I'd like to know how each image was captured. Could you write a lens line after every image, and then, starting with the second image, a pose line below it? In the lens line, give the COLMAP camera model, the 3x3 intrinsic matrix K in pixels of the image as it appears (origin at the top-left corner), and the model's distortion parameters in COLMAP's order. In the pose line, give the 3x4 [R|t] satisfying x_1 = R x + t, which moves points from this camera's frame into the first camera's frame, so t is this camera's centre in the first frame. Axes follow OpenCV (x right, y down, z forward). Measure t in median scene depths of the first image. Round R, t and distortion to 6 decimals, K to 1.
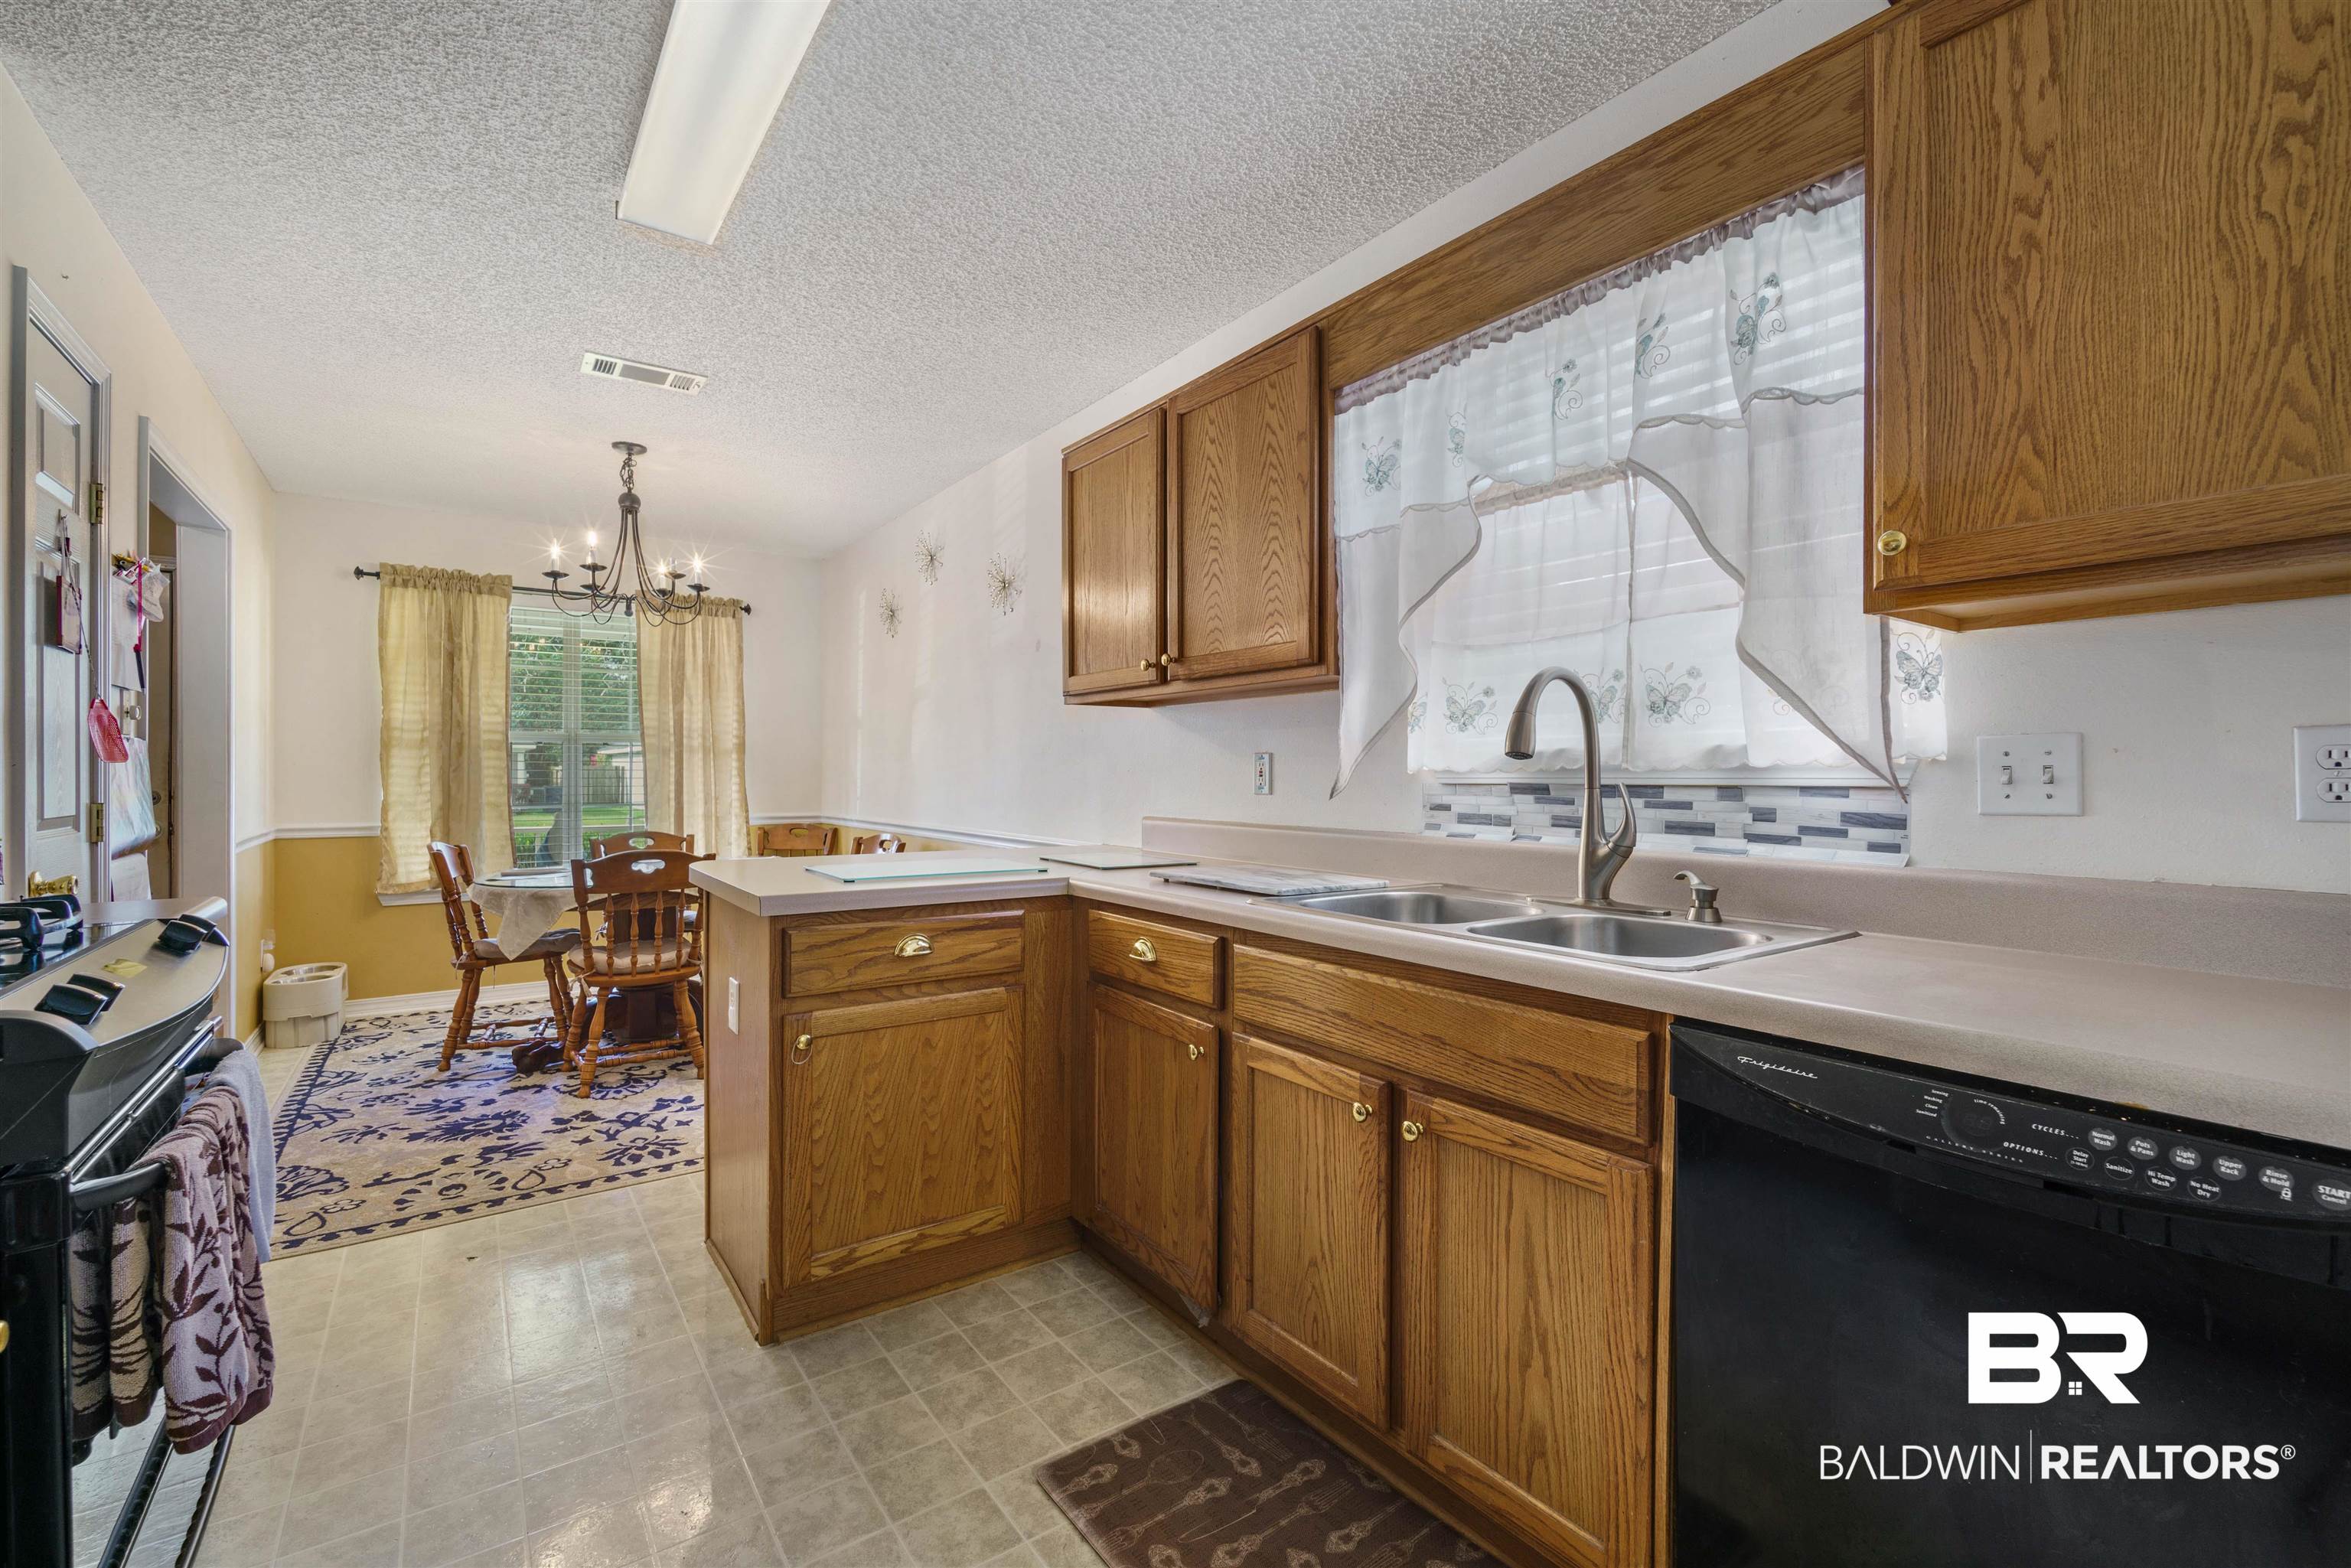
lens RADIAL K [[1026.7, 0, 1174.3], [0, 1026.7, 780.1], [0, 0, 1]] dist [-0.001666, 0.000427]
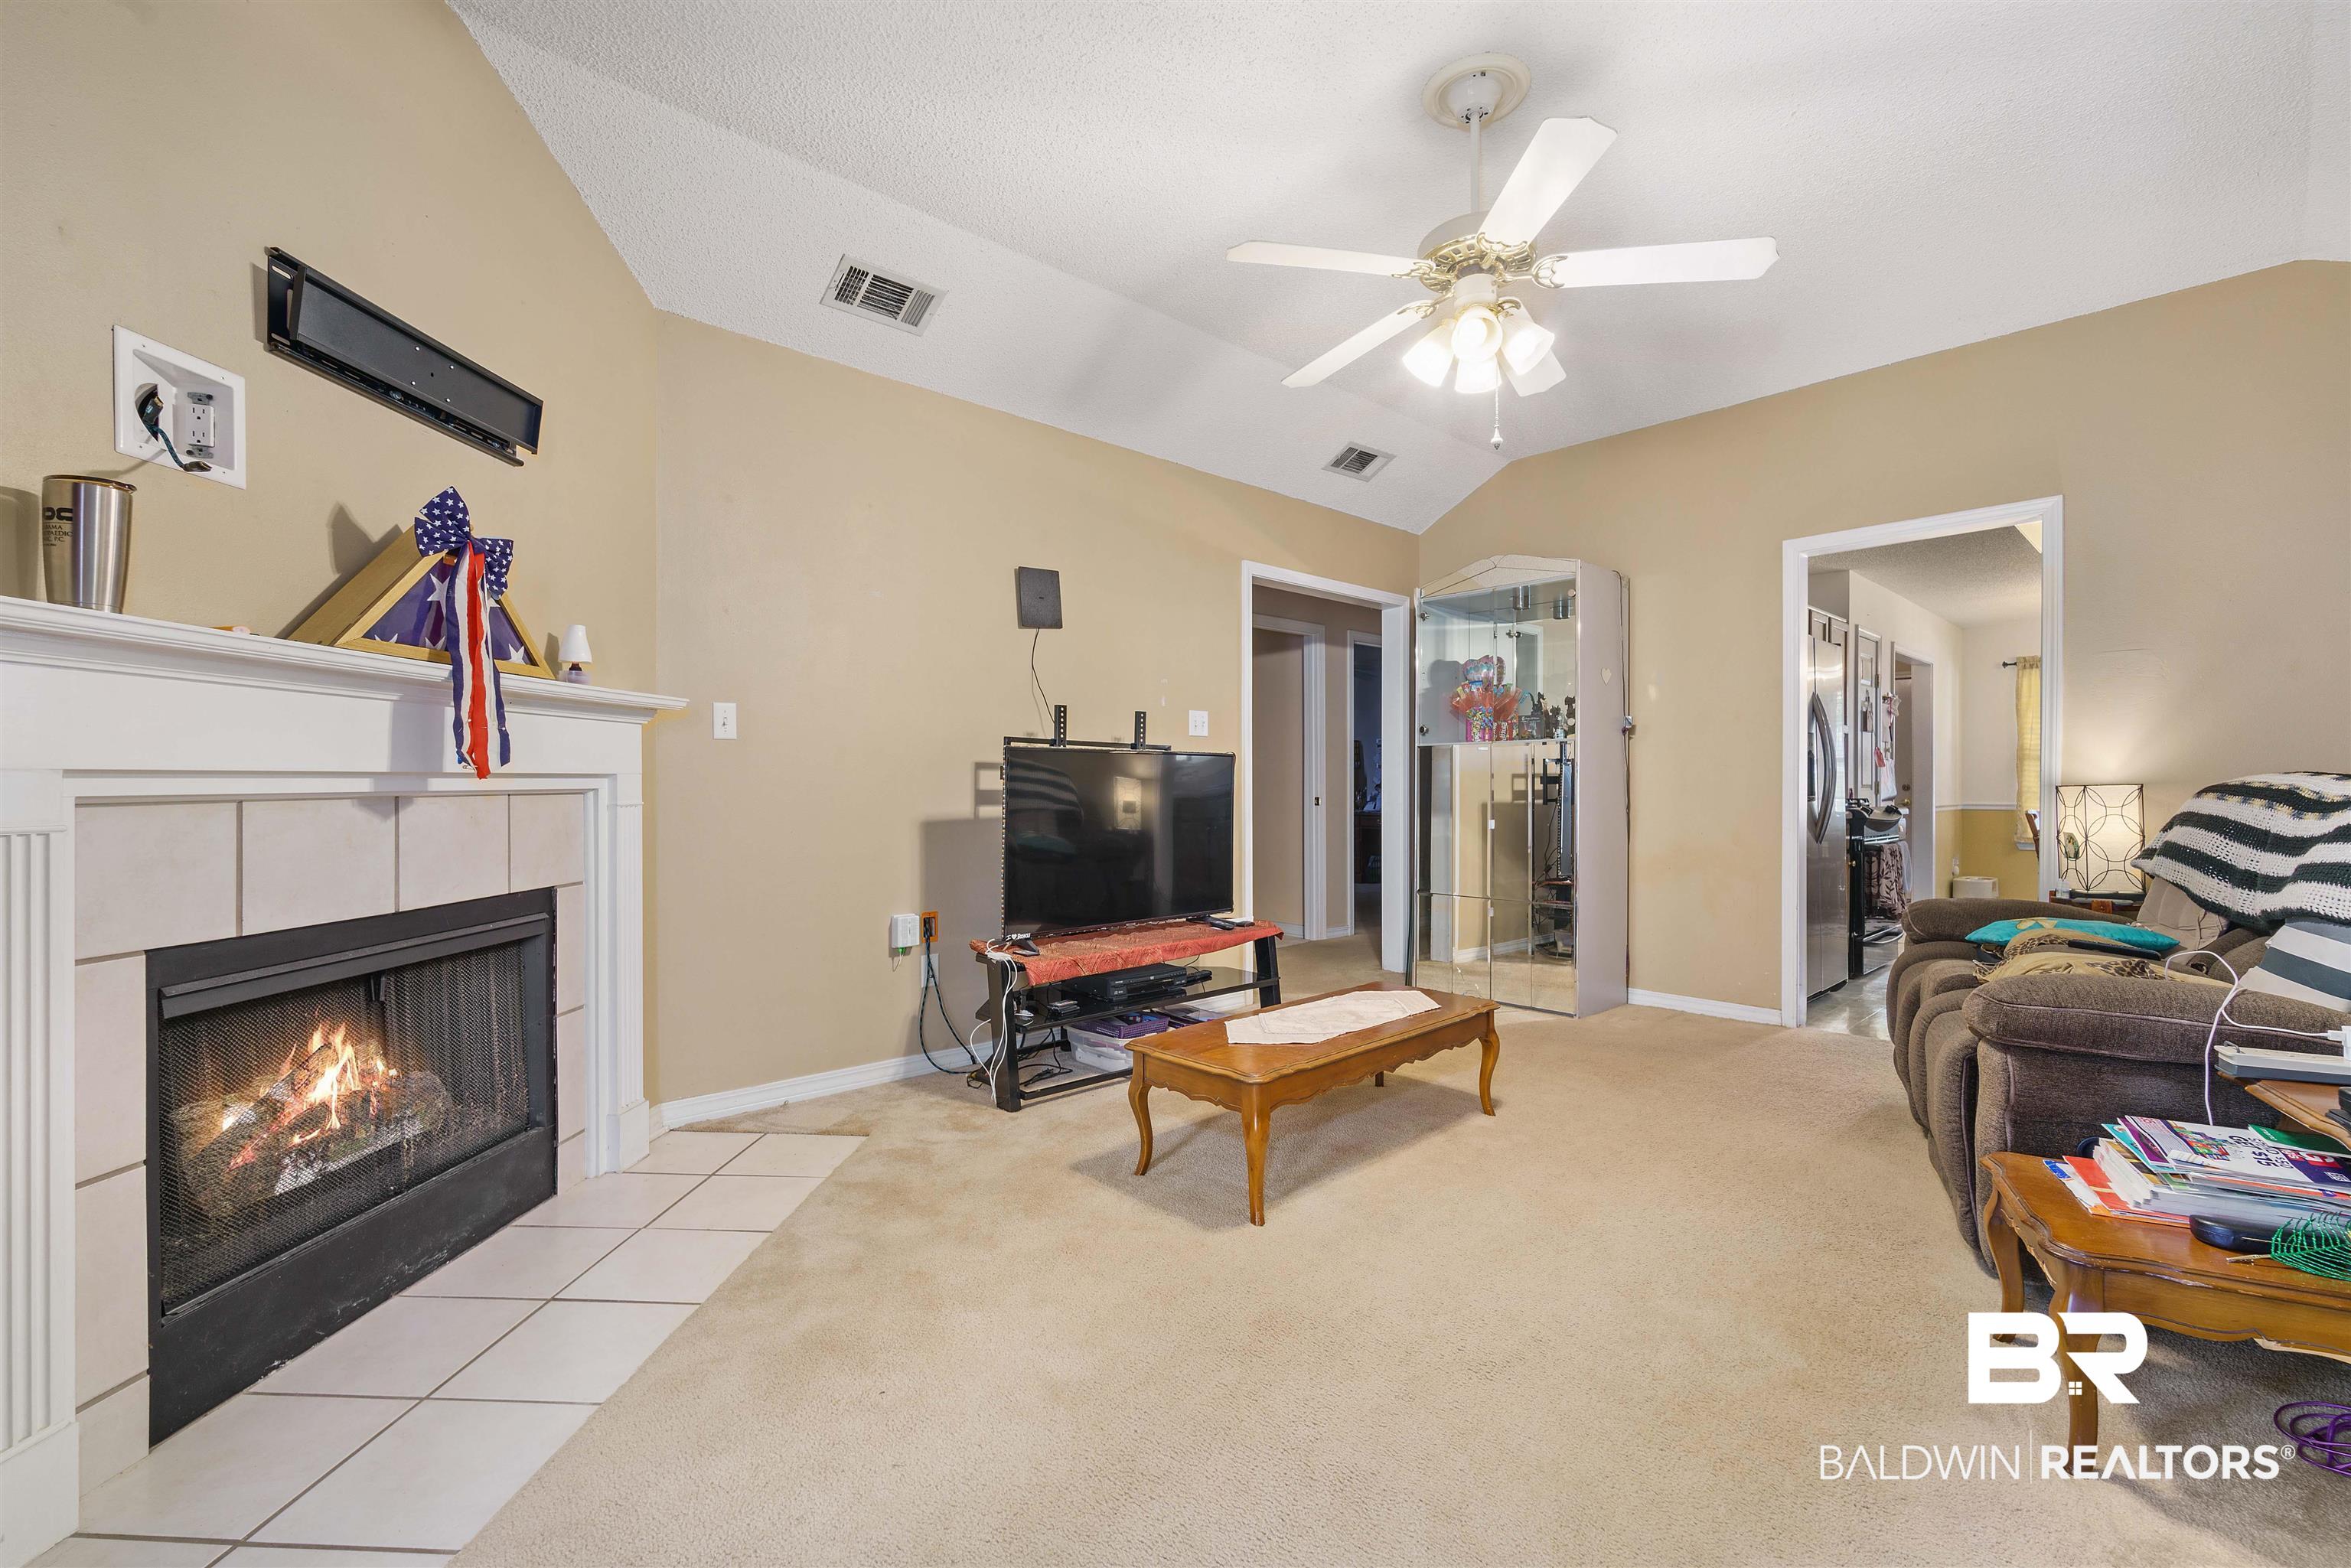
lens RADIAL K [[1026.7, 0, 1178.6], [0, 1026.7, 774.7], [0, 0, 1]] dist [-0.001666, 0.000427]
pose [[0.143183, -0.008652, -0.989658, 1.801182], [-0.009392, 0.999905, -0.010101, 0.058140], [0.989652, 0.010741, 0.143088, -1.607358]]
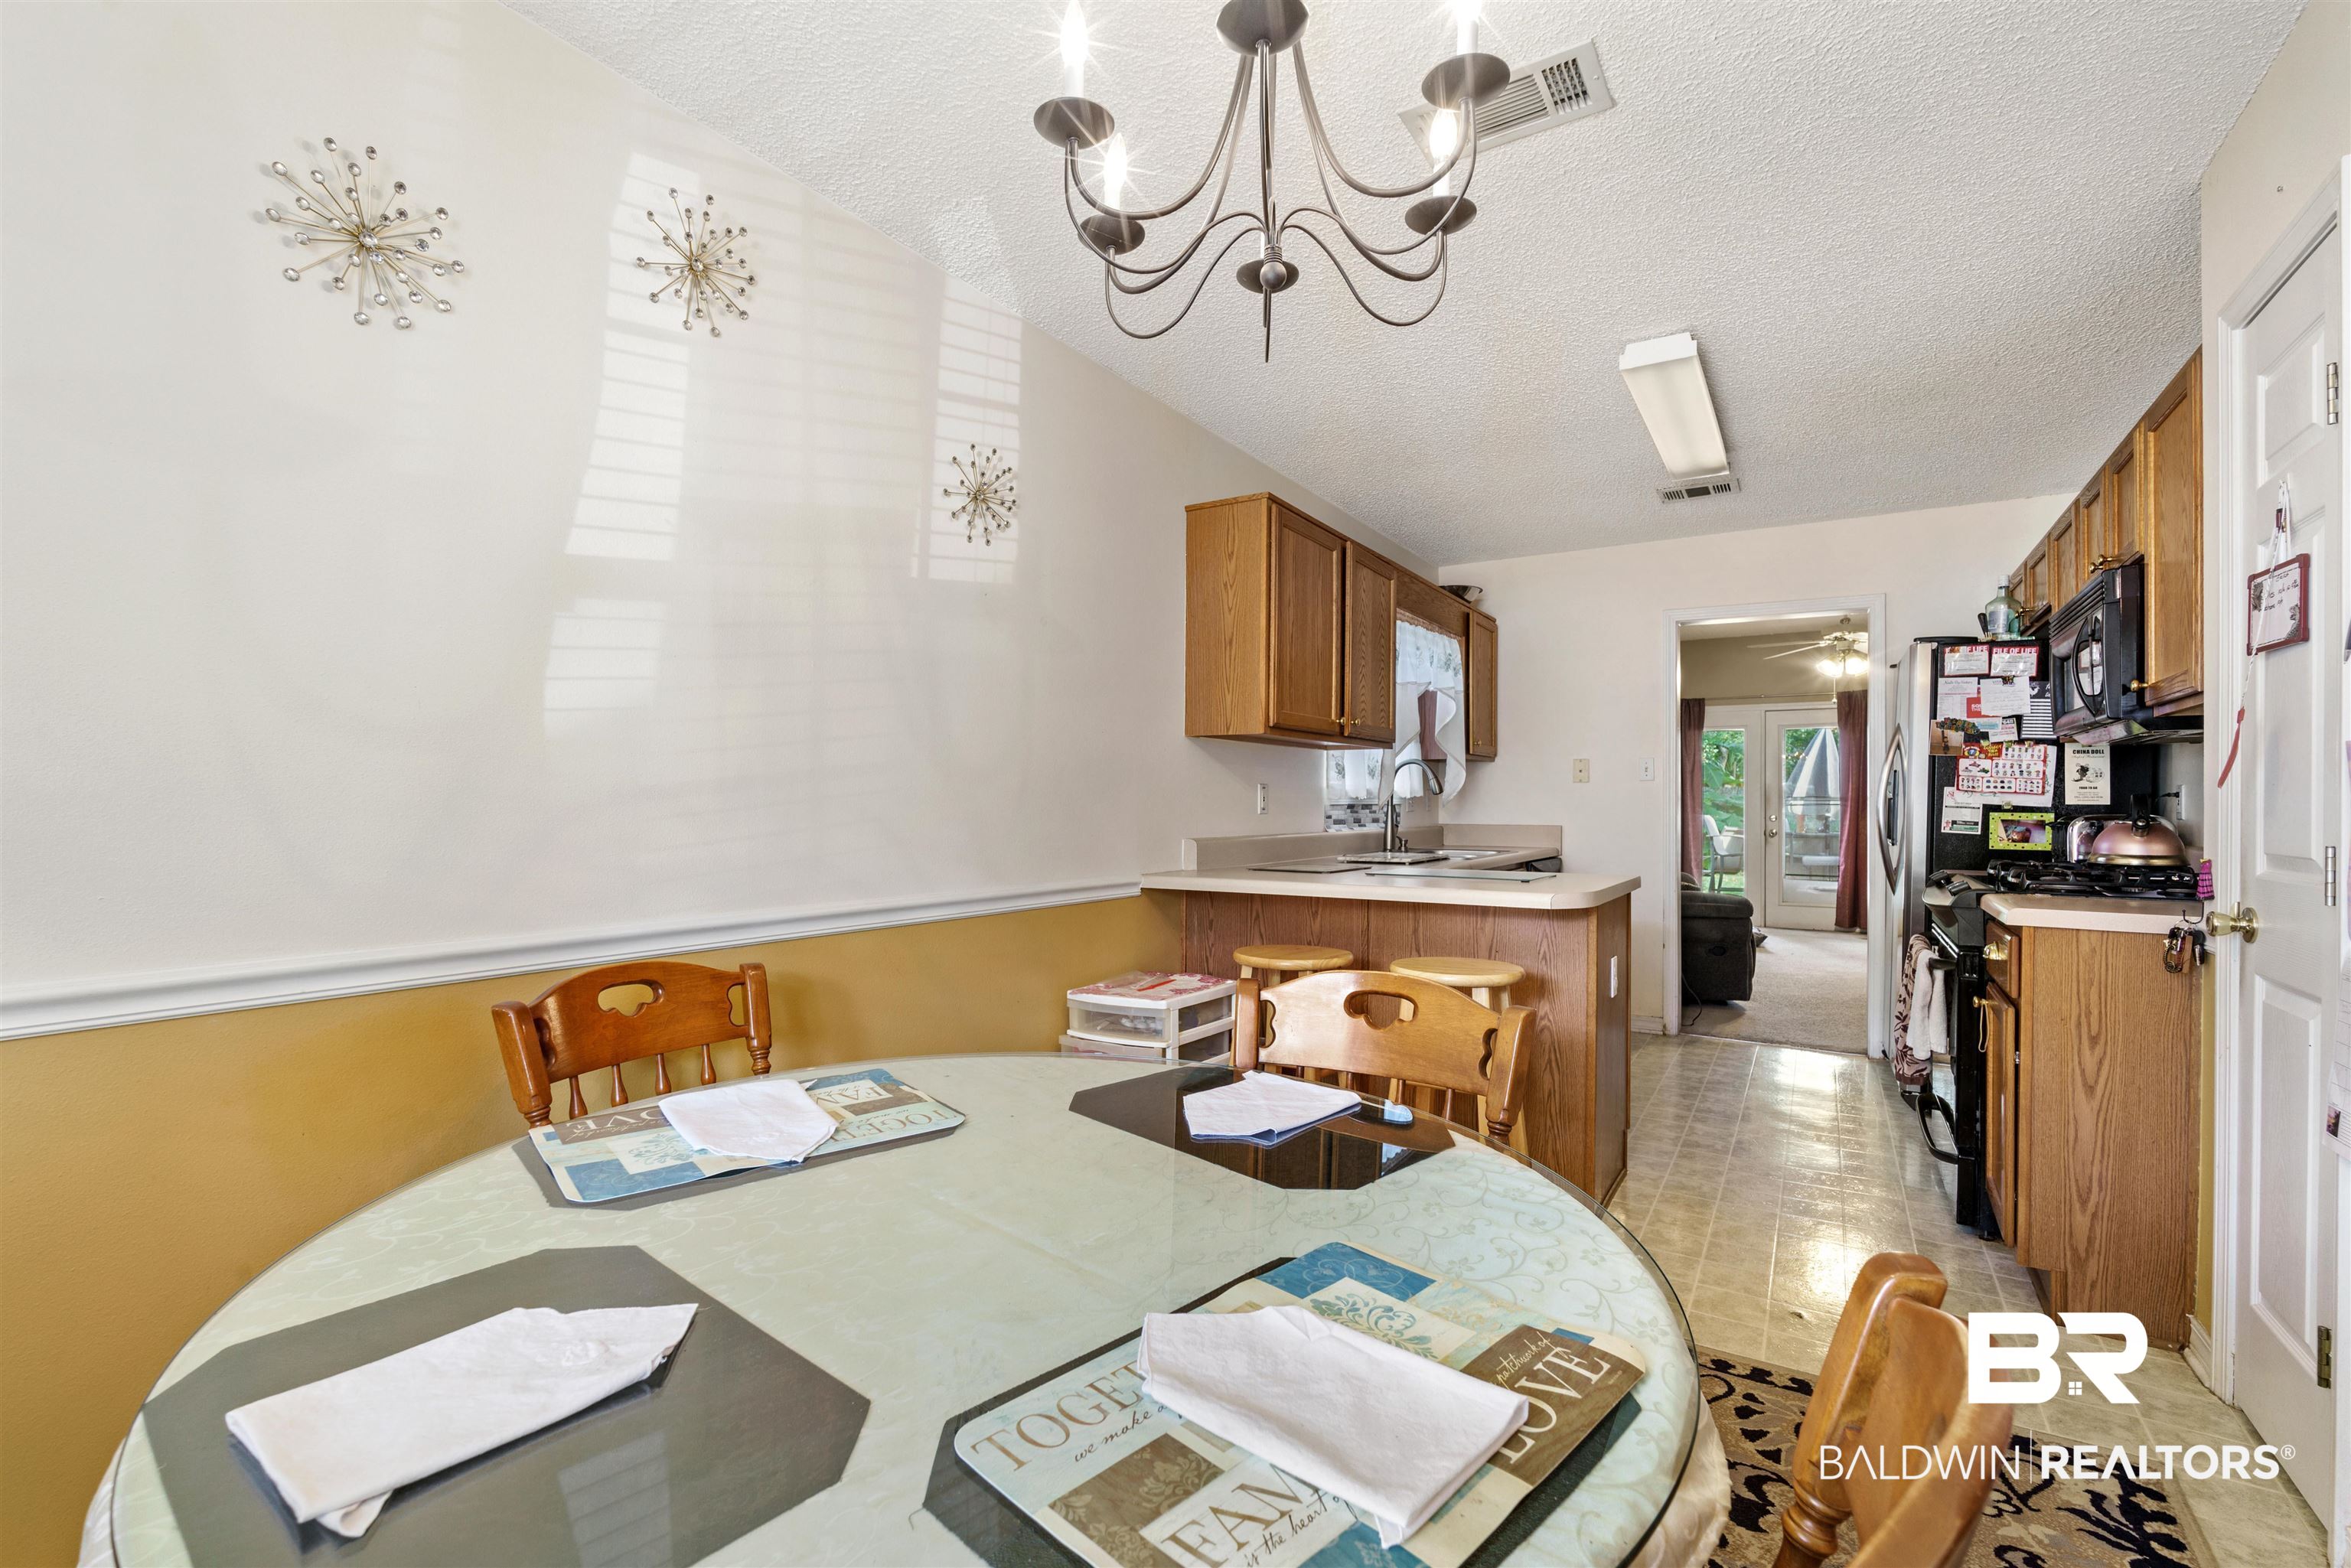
lens RADIAL K [[1026.7, 0, 1177.3], [0, 1026.7, 806.4], [0, 0, 1]] dist [-0.001666, 0.000427]
pose [[-0.380649, -0.009506, 0.924671, -1.305143], [-0.001887, 0.999953, 0.009503, -0.010107], [-0.924718, 0.001873, -0.380649, 1.845019]]
